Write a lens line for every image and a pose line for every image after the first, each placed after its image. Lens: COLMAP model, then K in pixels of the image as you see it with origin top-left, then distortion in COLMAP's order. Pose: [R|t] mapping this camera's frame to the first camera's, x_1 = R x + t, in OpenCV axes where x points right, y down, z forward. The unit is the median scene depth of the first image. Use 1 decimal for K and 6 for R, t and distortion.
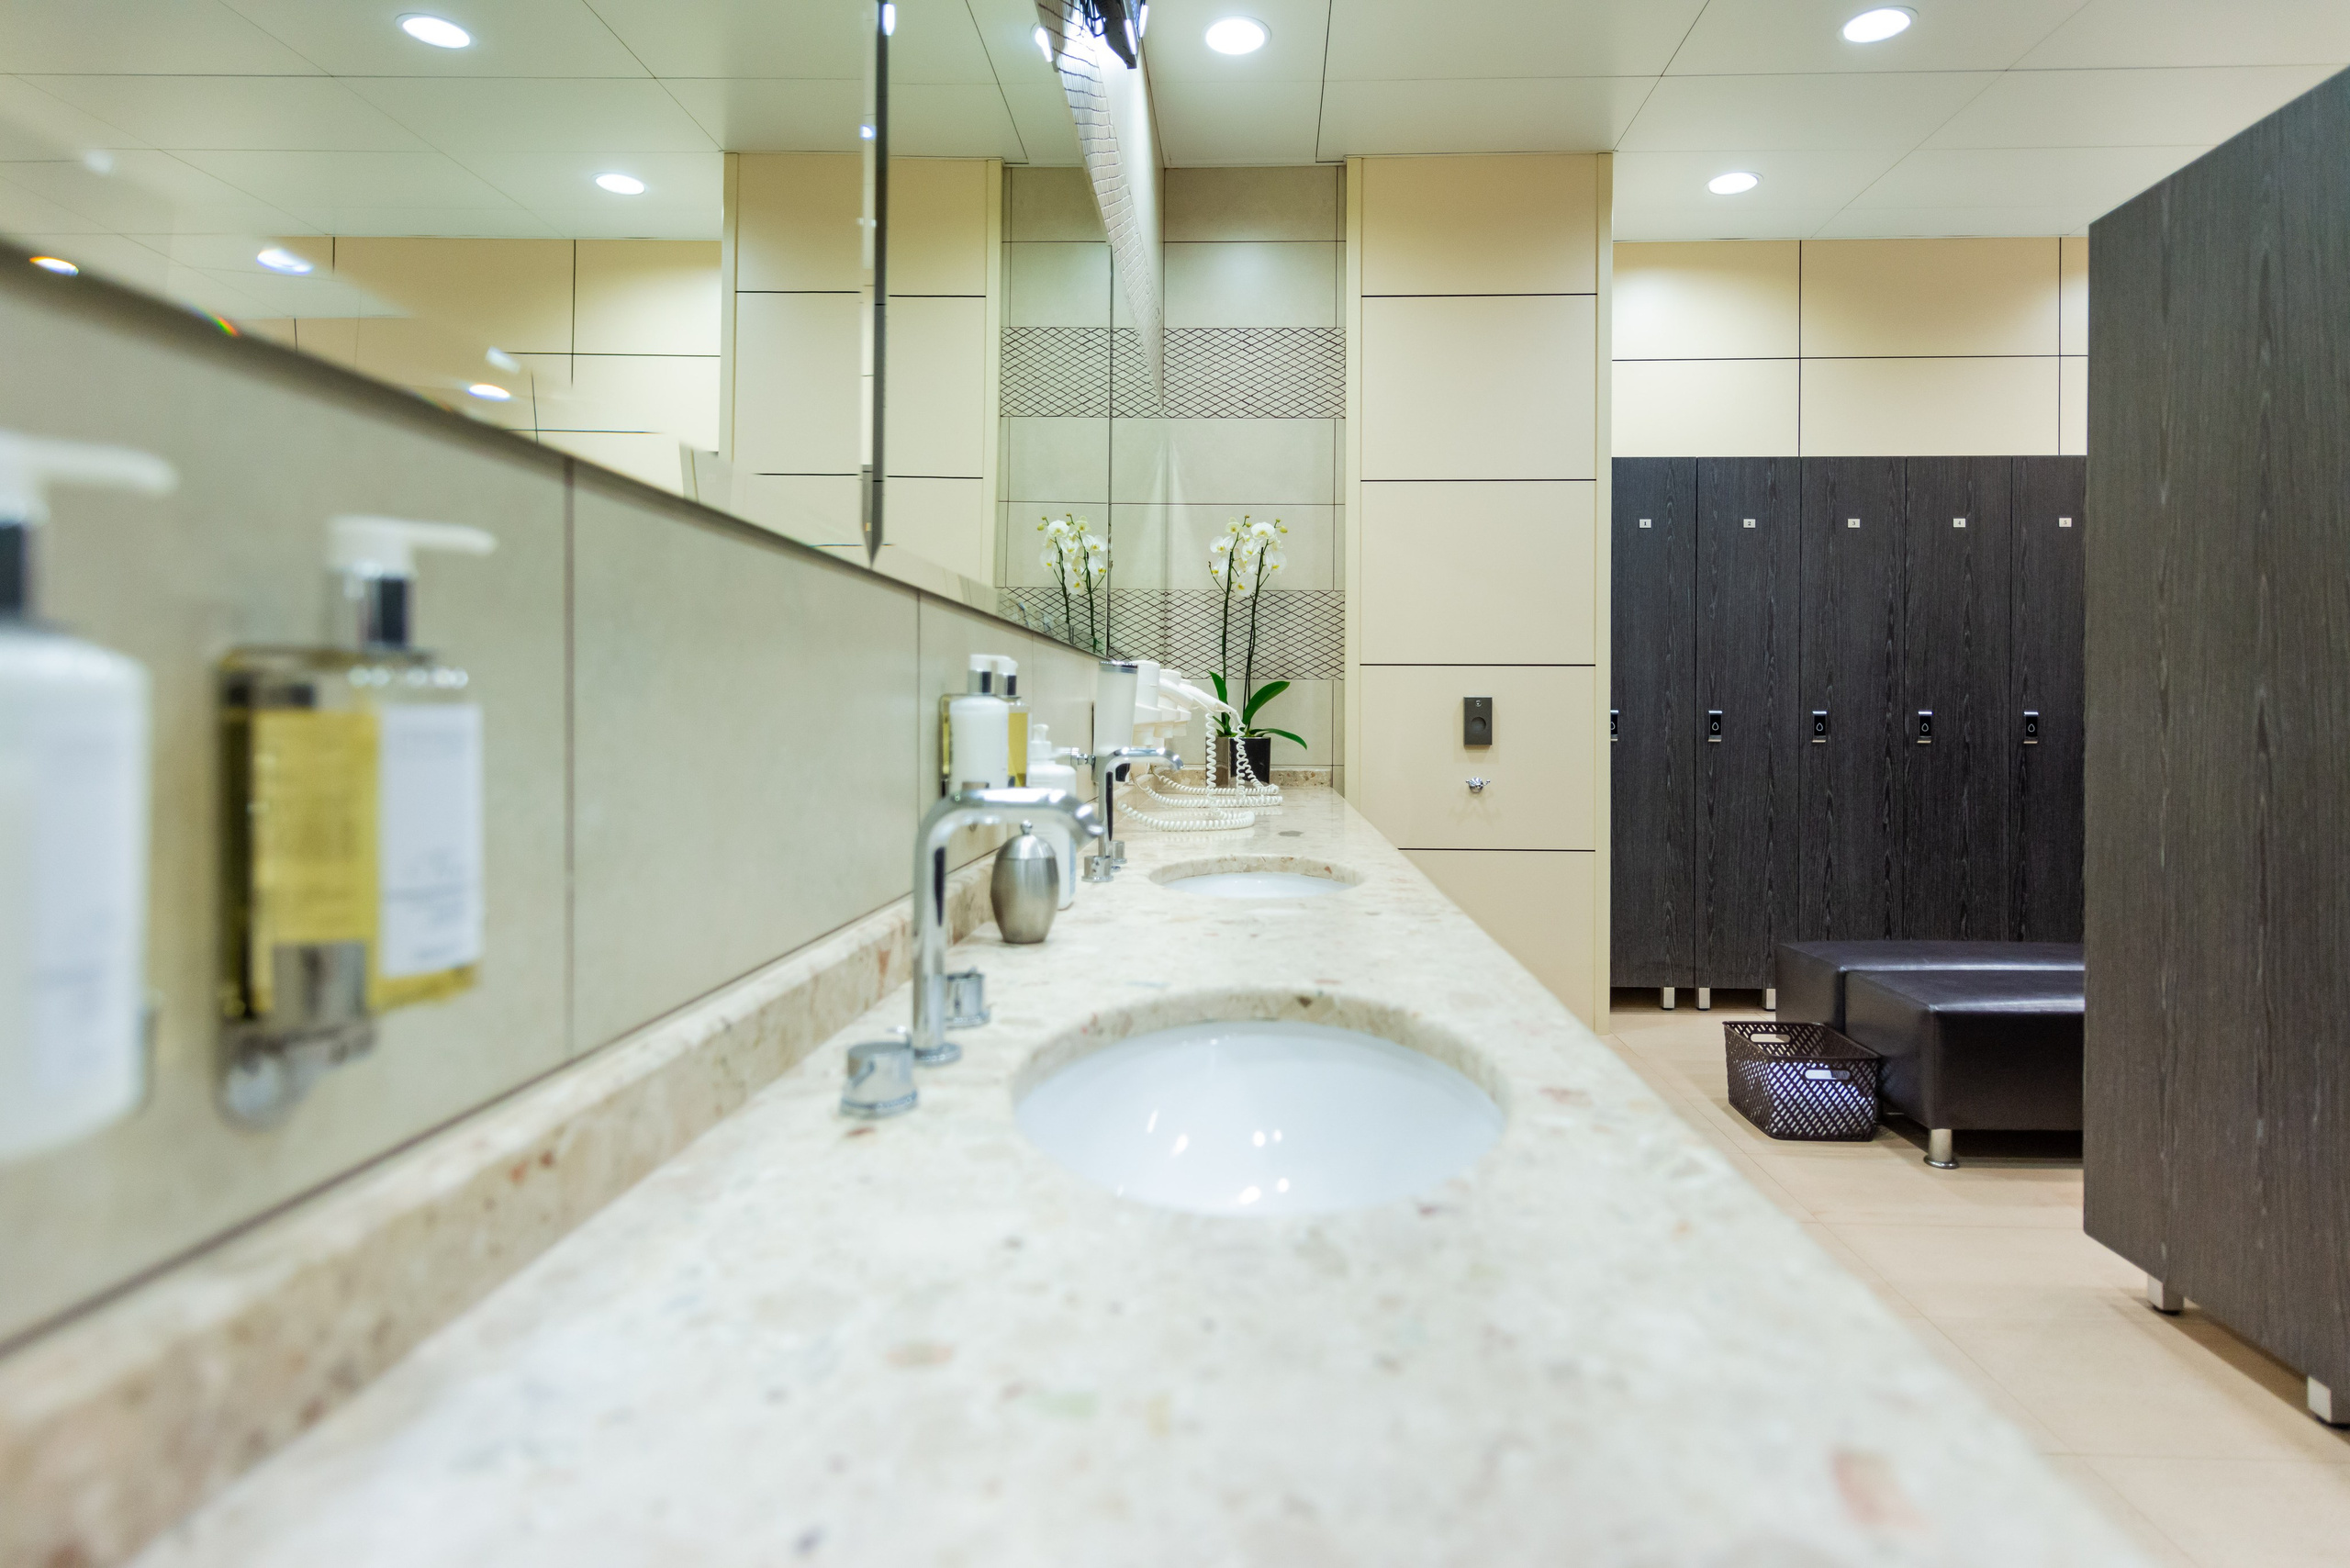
lens RADIAL K [[1193.4, 0, 1225.8], [0, 1193.4, 718.1], [0, 0, 1]] dist [-0.000210, -0.001185]
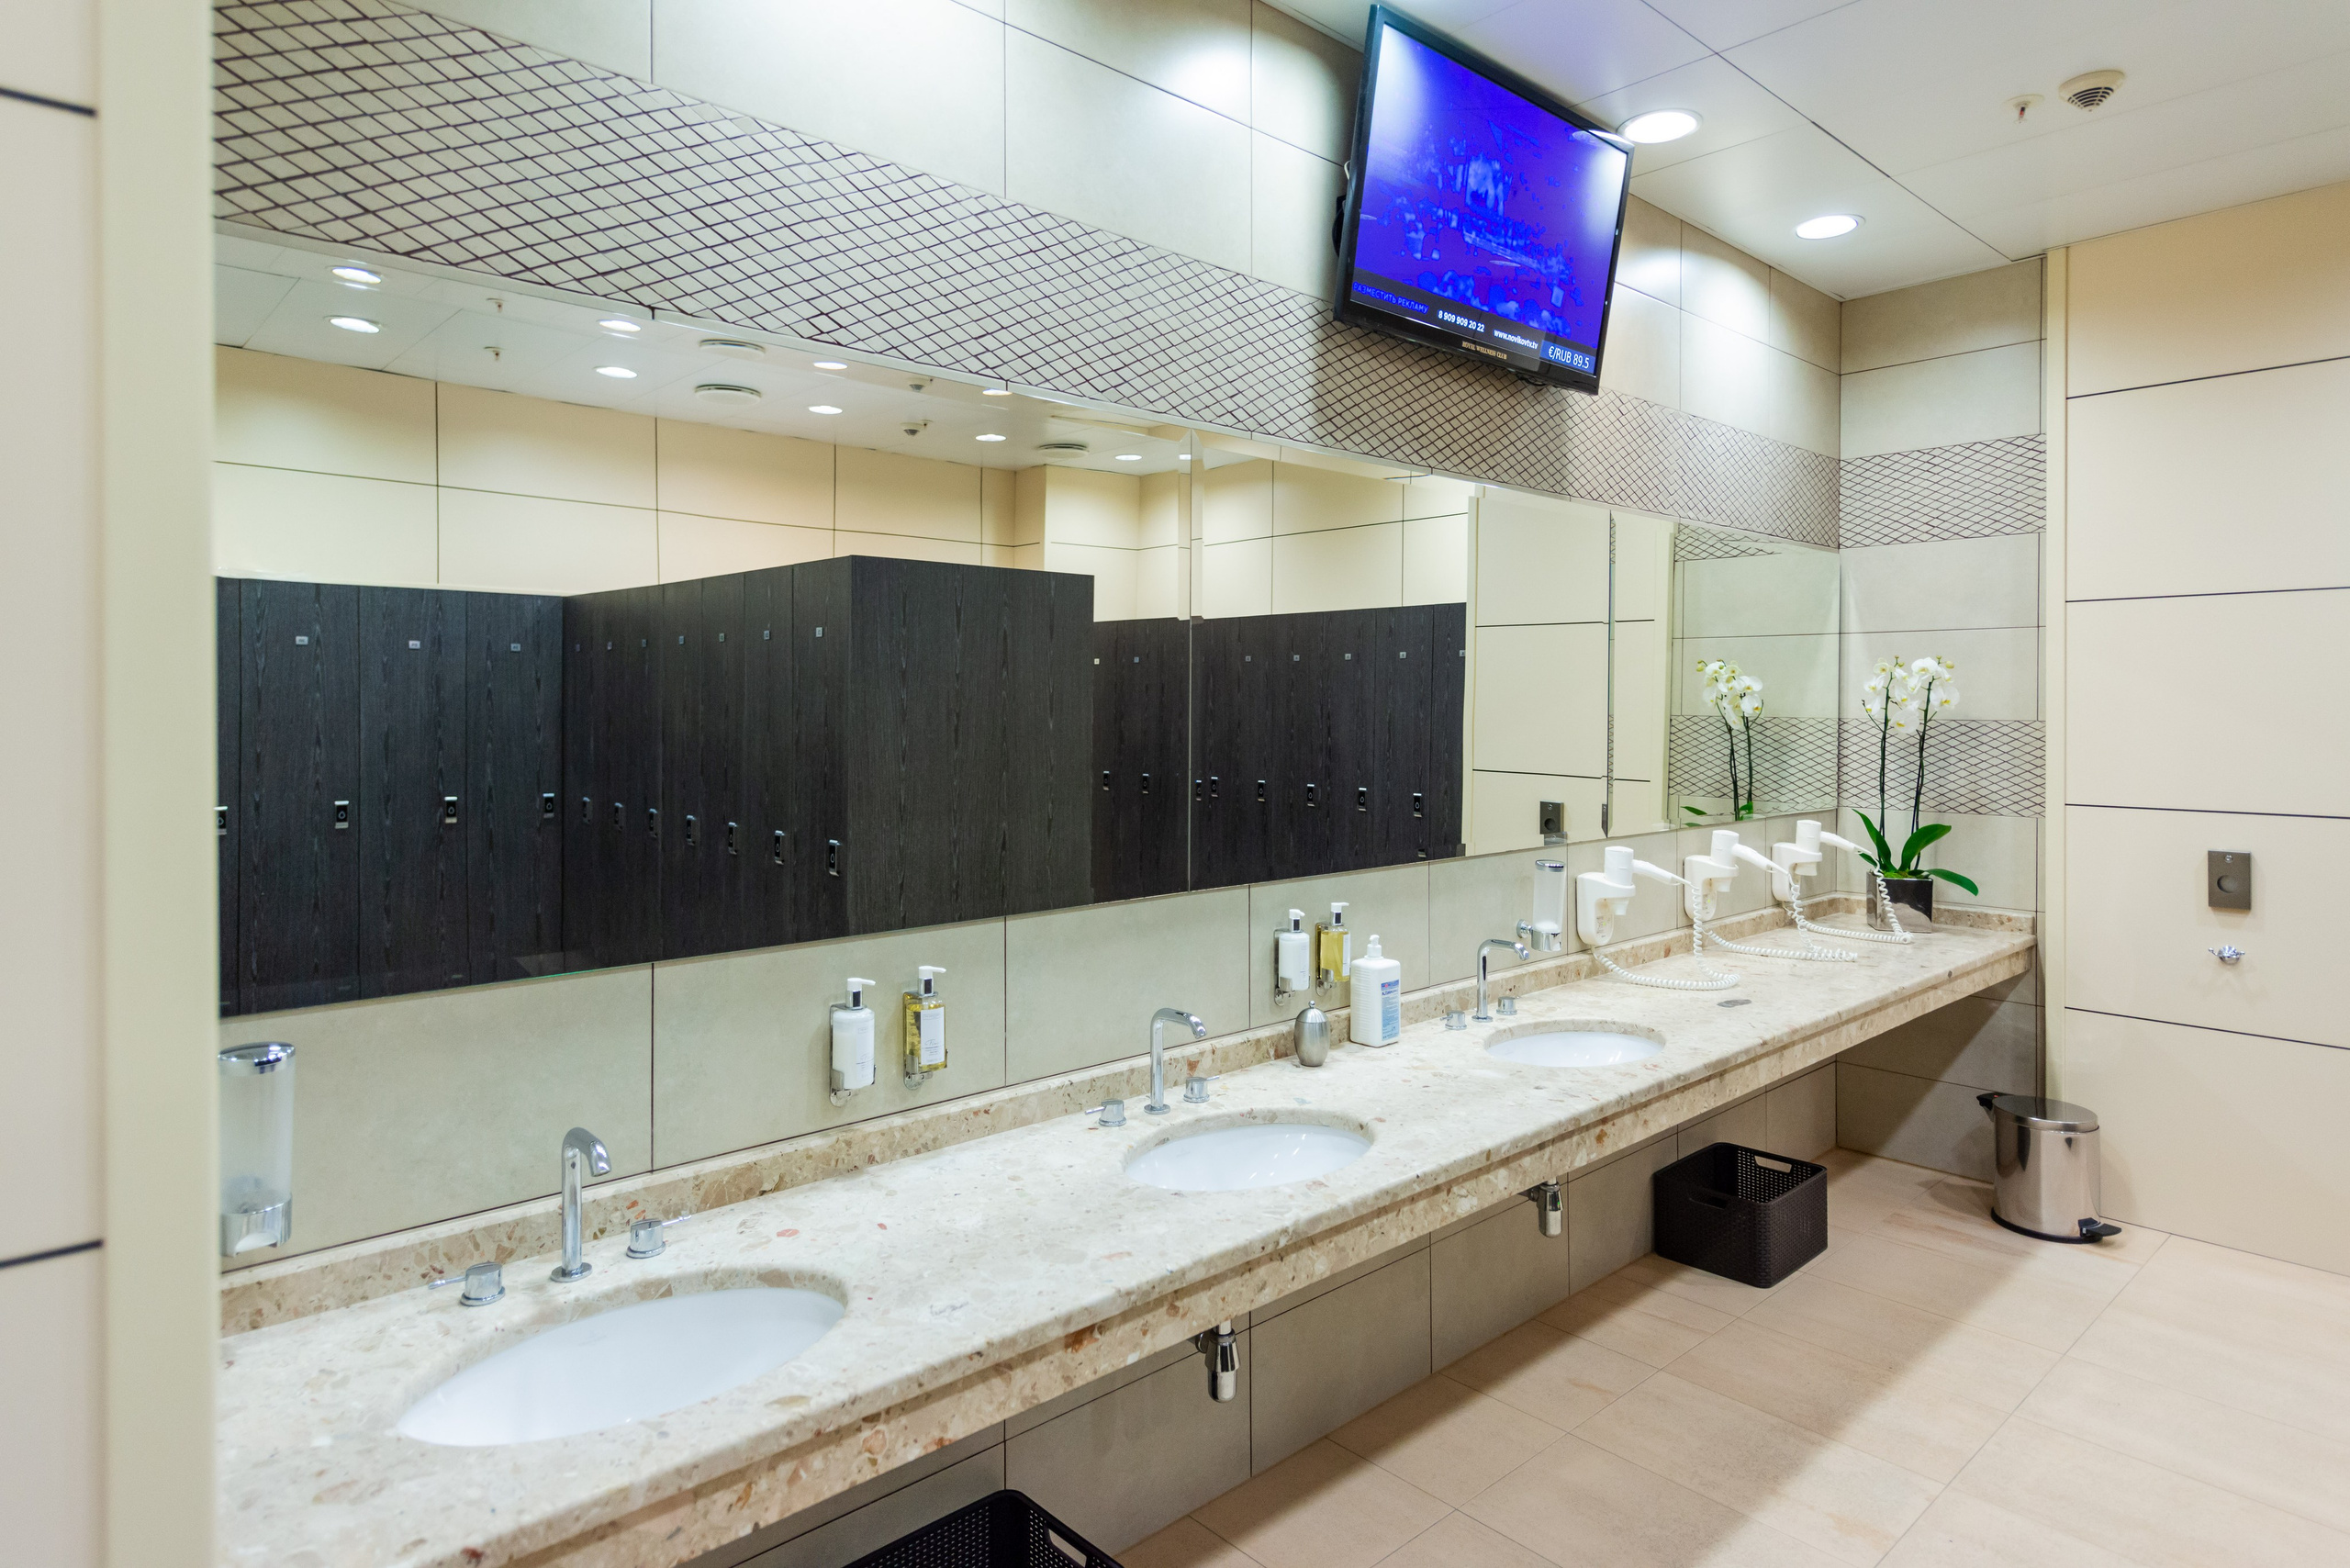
lens RADIAL K [[1321.6, 0, 1166.3], [0, 1321.6, 714.5], [0, 0, 1]] dist [0.017106, 0.000066]
pose [[0.692882, 0.002791, -0.721046, 0.364664], [-0.000154, 0.999993, 0.003722, -0.115677], [0.721051, -0.002468, 0.692878, -0.190556]]
